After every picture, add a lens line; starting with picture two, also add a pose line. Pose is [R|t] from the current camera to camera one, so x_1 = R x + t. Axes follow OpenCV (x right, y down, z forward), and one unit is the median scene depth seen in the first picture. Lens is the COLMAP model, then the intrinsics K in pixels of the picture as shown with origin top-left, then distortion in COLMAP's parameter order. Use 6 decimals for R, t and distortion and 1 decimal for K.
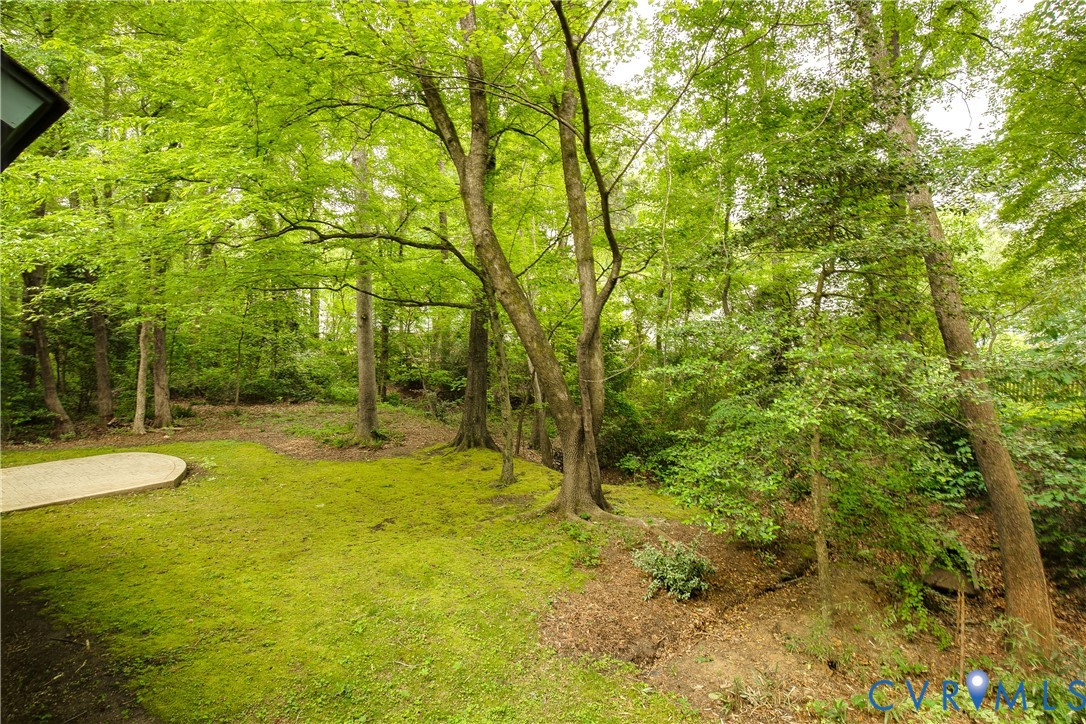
lens RADIAL K [[509.0, 0, 546.1], [0, 509.0, 367.2], [0, 0, 1]] dist [-0.020258, 0.001623]
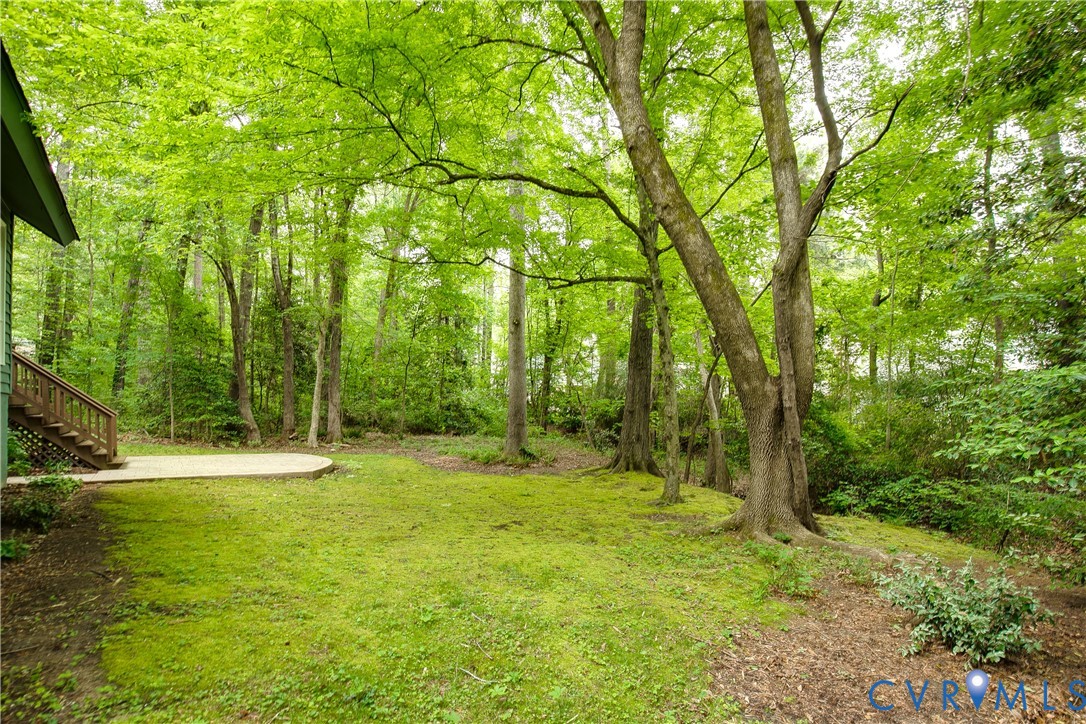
lens RADIAL K [[525.1, 0, 553.0], [0, 525.1, 399.1], [0, 0, 1]] dist [-0.027118, 0.002127]
pose [[0.950484, 0.008010, -0.310672, -0.001163], [-0.028304, 0.997744, -0.060873, 0.161747], [0.309483, 0.066652, 0.948566, 0.229898]]
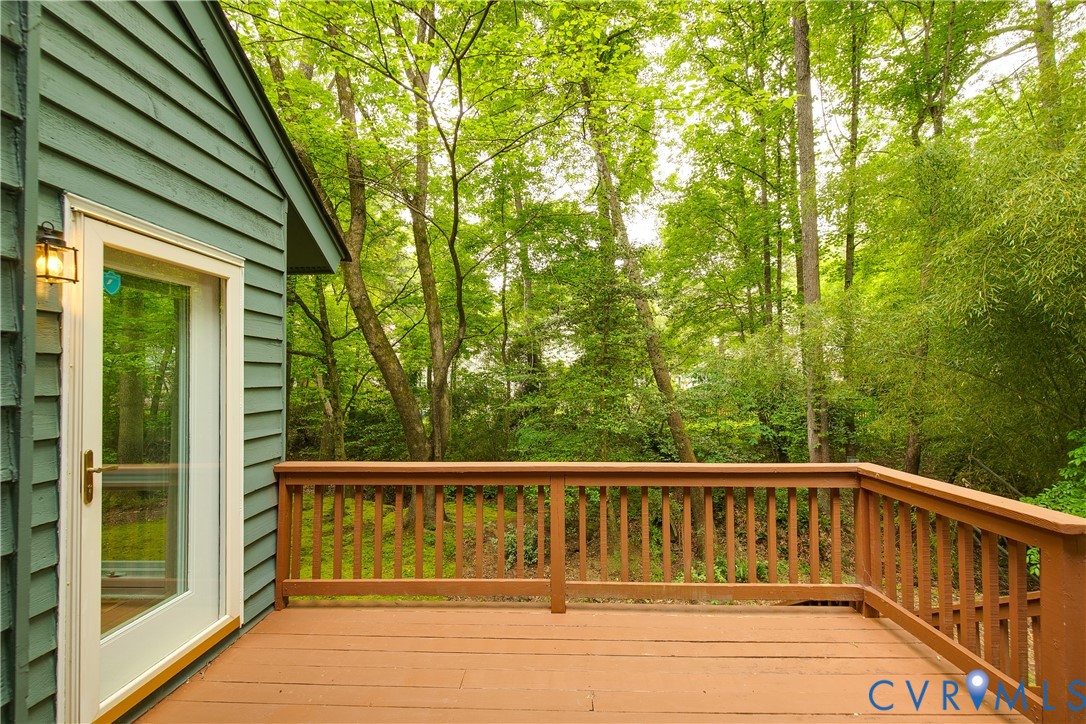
lens RADIAL K [[509.0, 0, 553.6], [0, 509.0, 371.9], [0, 0, 1]] dist [-0.020258, 0.001623]
pose [[0.856878, 0.006983, 0.515472, -0.316198], [0.029841, 0.997560, -0.063120, 0.003967], [-0.514654, 0.069469, 0.854579, -0.235988]]
